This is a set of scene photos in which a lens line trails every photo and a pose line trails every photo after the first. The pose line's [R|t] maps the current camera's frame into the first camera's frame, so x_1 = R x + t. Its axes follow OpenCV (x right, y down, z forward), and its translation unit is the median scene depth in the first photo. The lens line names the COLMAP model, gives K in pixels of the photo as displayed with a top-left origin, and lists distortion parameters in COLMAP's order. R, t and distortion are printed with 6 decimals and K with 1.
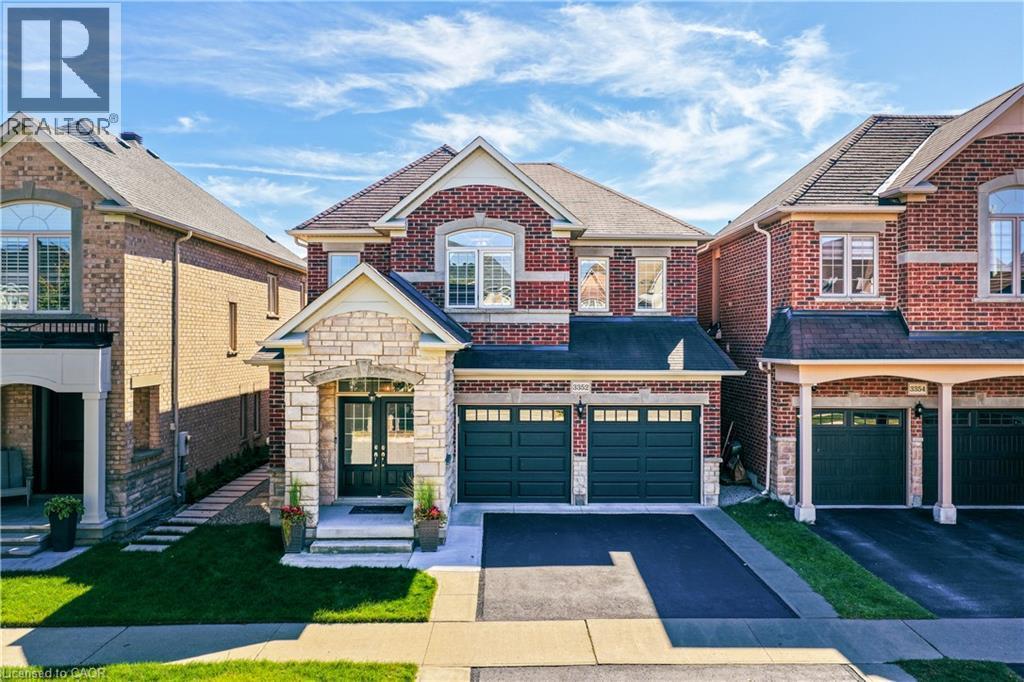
lens RADIAL K [[856.9, 0, 513.6], [0, 856.9, 341.0], [0, 0, 1]] dist [0.000142, 0.003795]
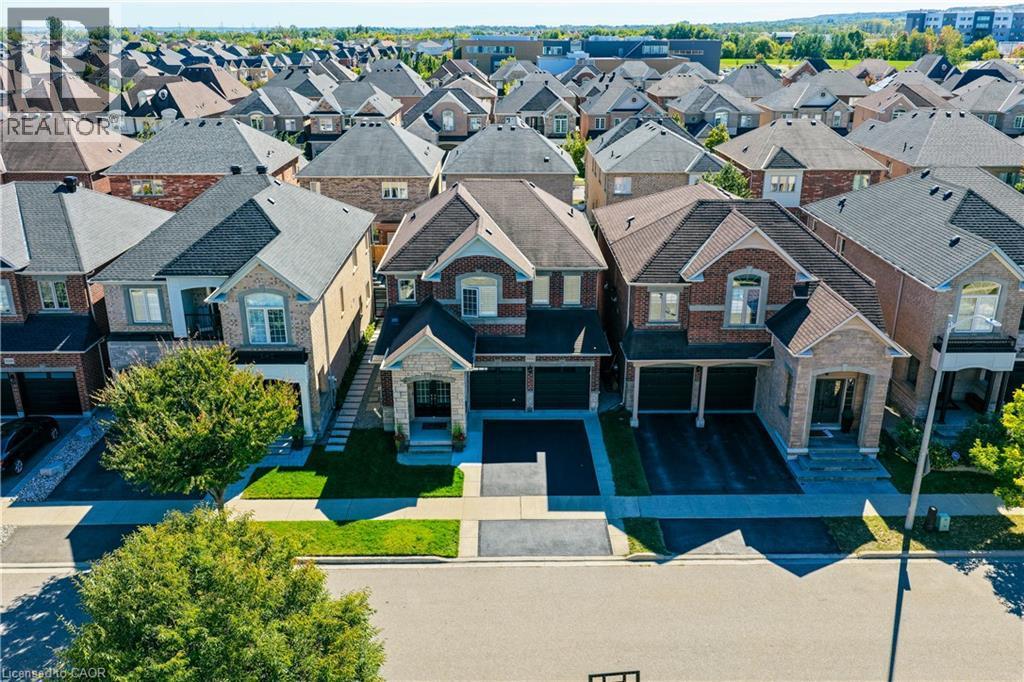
lens RADIAL K [[856.9, 0, 511.8], [0, 856.9, 340.5], [0, 0, 1]] dist [0.000142, 0.003795]
pose [[0.999985, -0.000615, -0.005463, 0.052410], [0.002483, 0.937110, 0.349025, -0.787218], [0.004905, -0.349034, 0.937097, -0.993518]]
